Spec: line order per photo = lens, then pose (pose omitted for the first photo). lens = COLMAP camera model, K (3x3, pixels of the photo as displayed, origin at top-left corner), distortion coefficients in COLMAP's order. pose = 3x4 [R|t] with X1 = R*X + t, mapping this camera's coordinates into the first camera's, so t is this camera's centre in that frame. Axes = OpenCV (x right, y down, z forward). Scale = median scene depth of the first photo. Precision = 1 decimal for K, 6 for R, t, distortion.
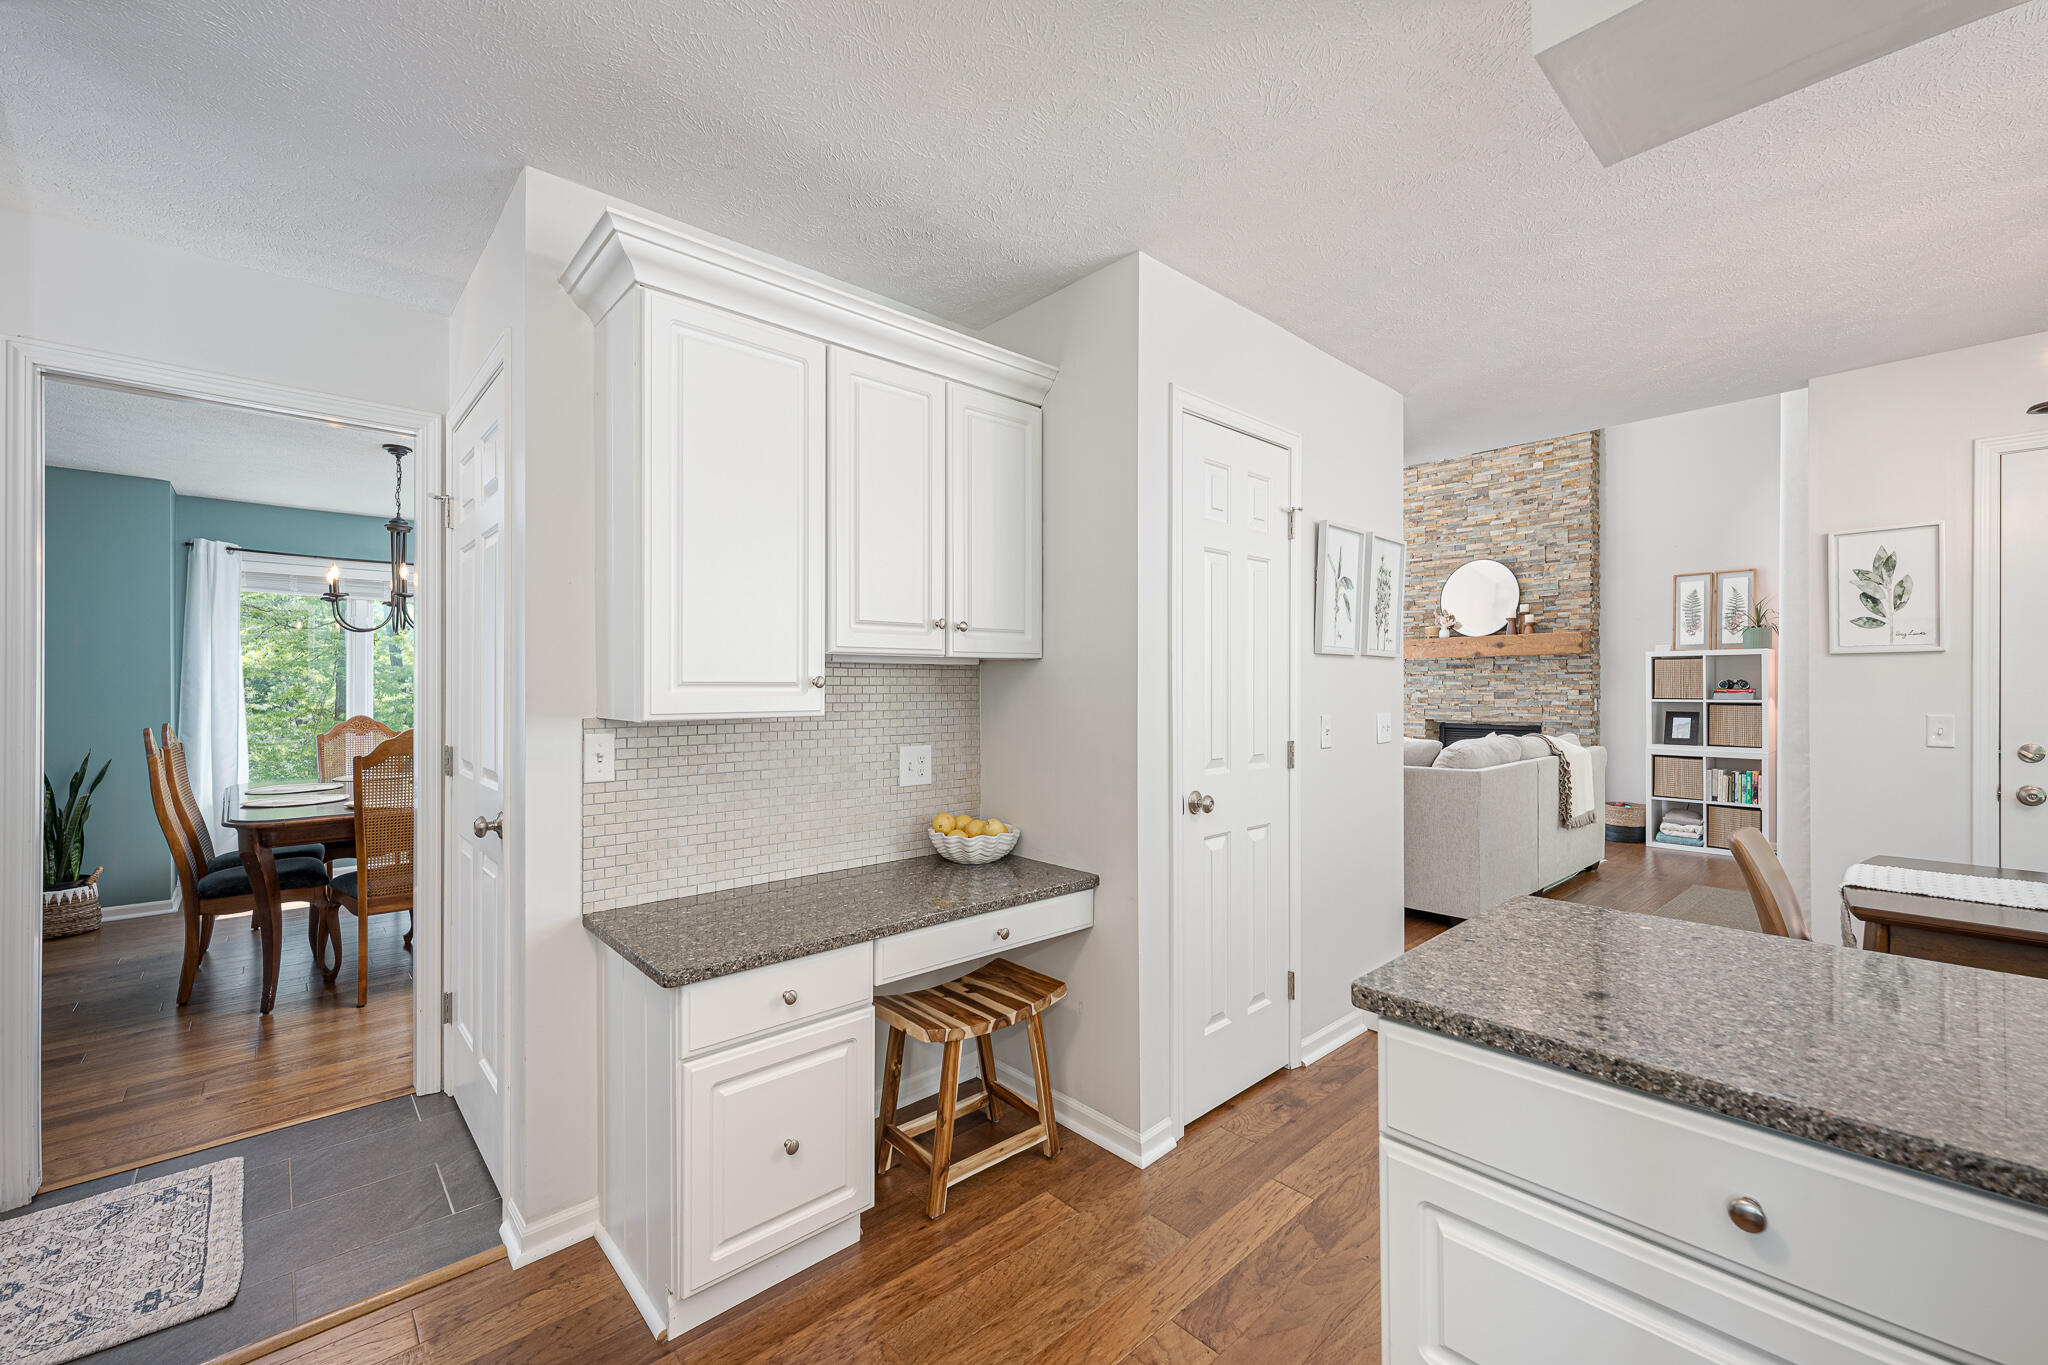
lens RADIAL K [[831.9, 0, 1030.2], [0, 831.9, 686.0], [0, 0, 1]] dist [0.008716, -0.000118]
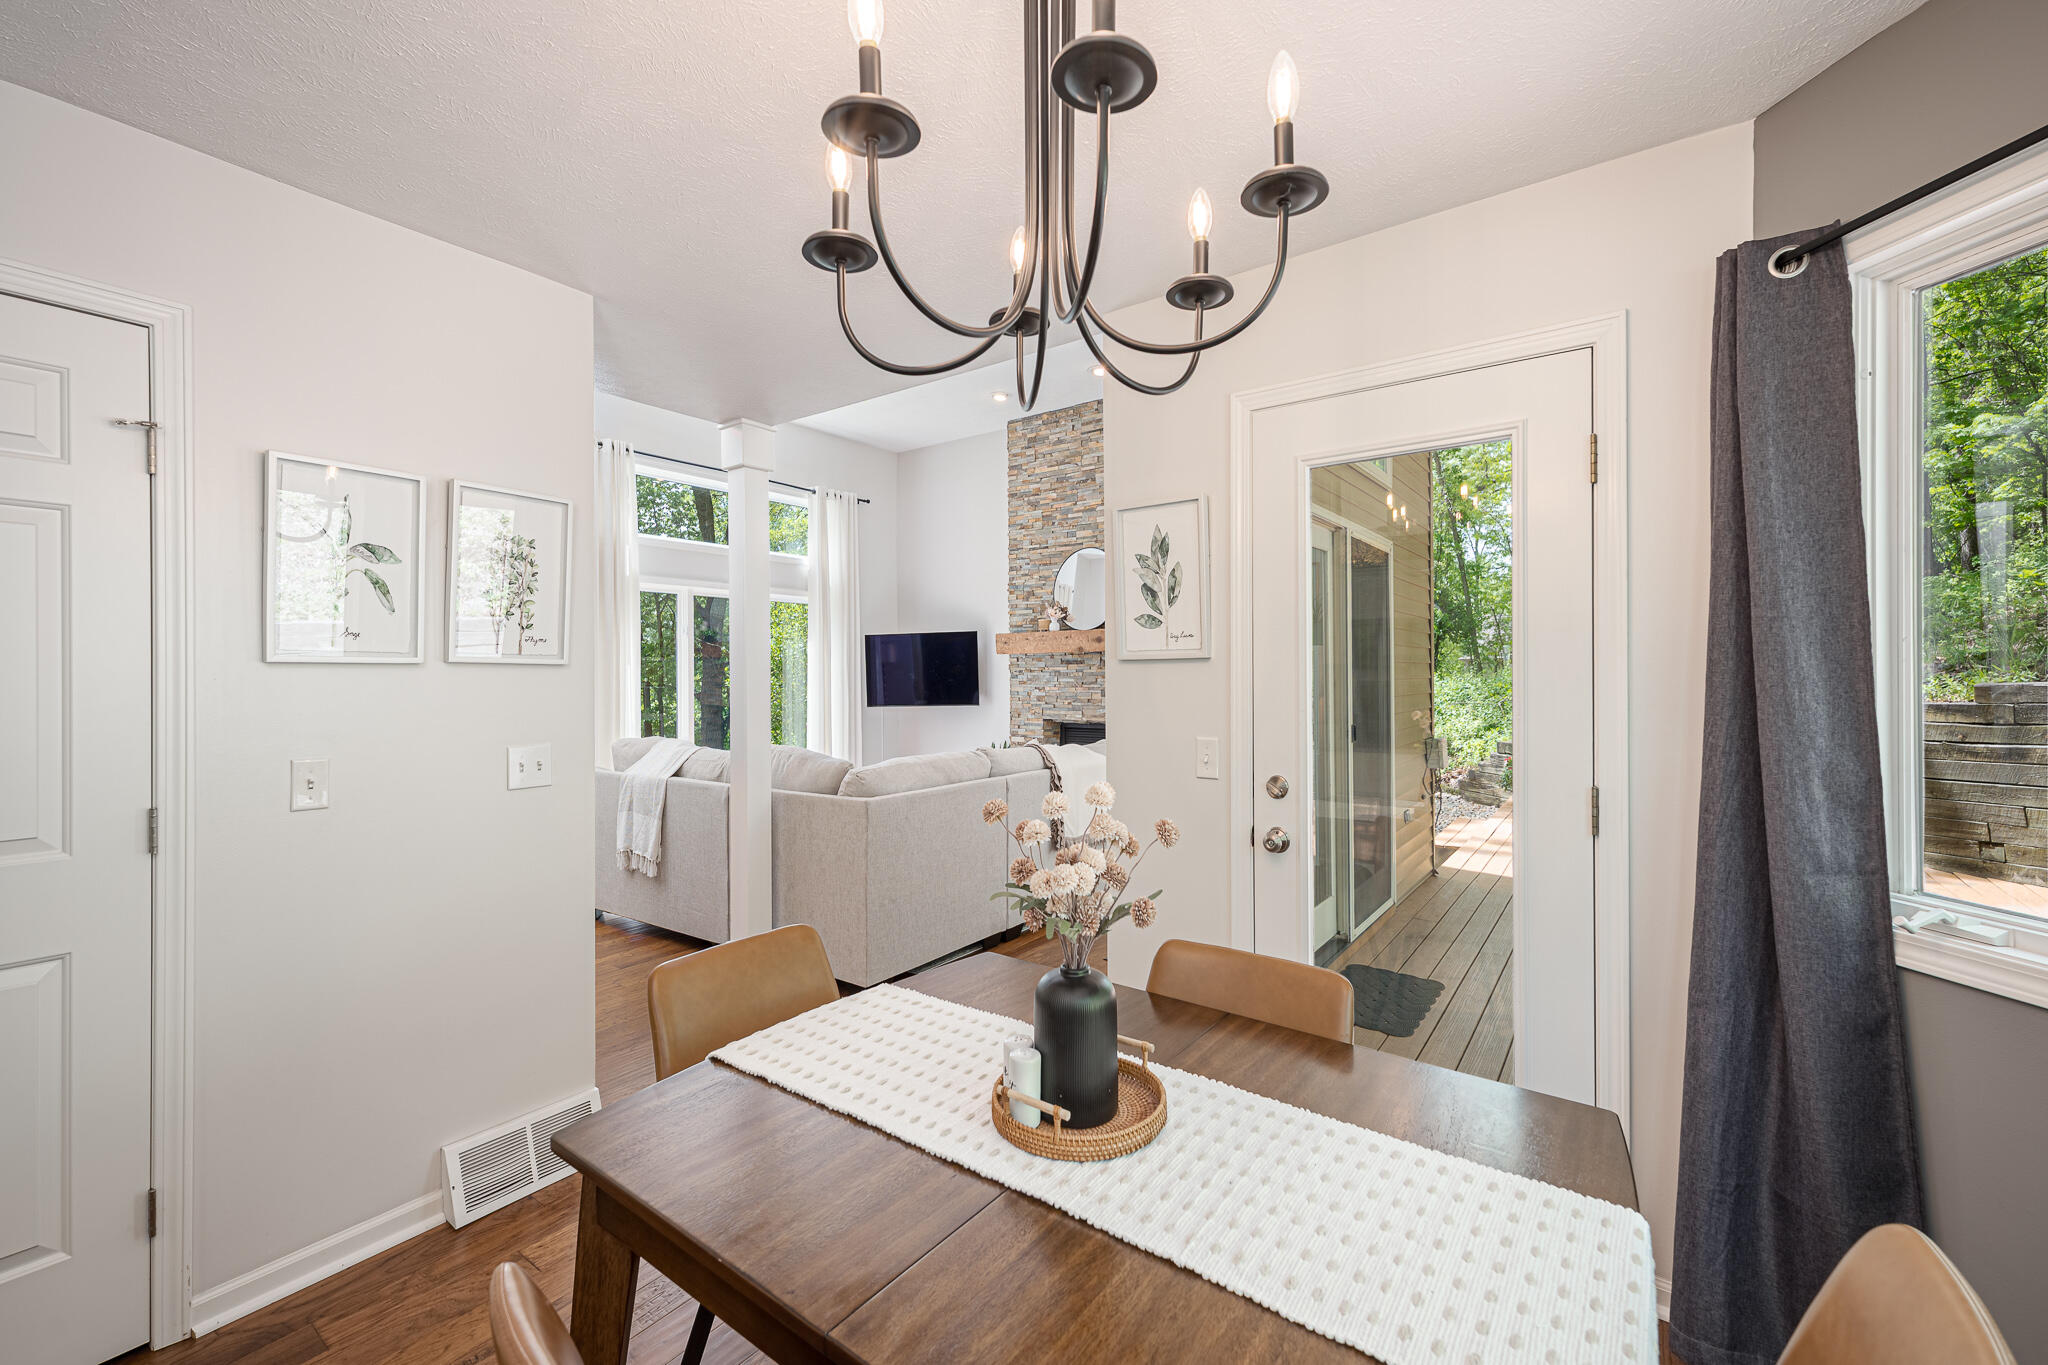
lens RADIAL K [[826.2, 0, 1048.8], [0, 826.2, 670.8], [0, 0, 1]] dist [0.010738, 0.000017]
pose [[0.980855, -0.003261, 0.194713, 0.327041], [0.003979, 0.999987, -0.003296, -0.011435], [-0.194700, 0.004008, 0.980855, 0.107972]]
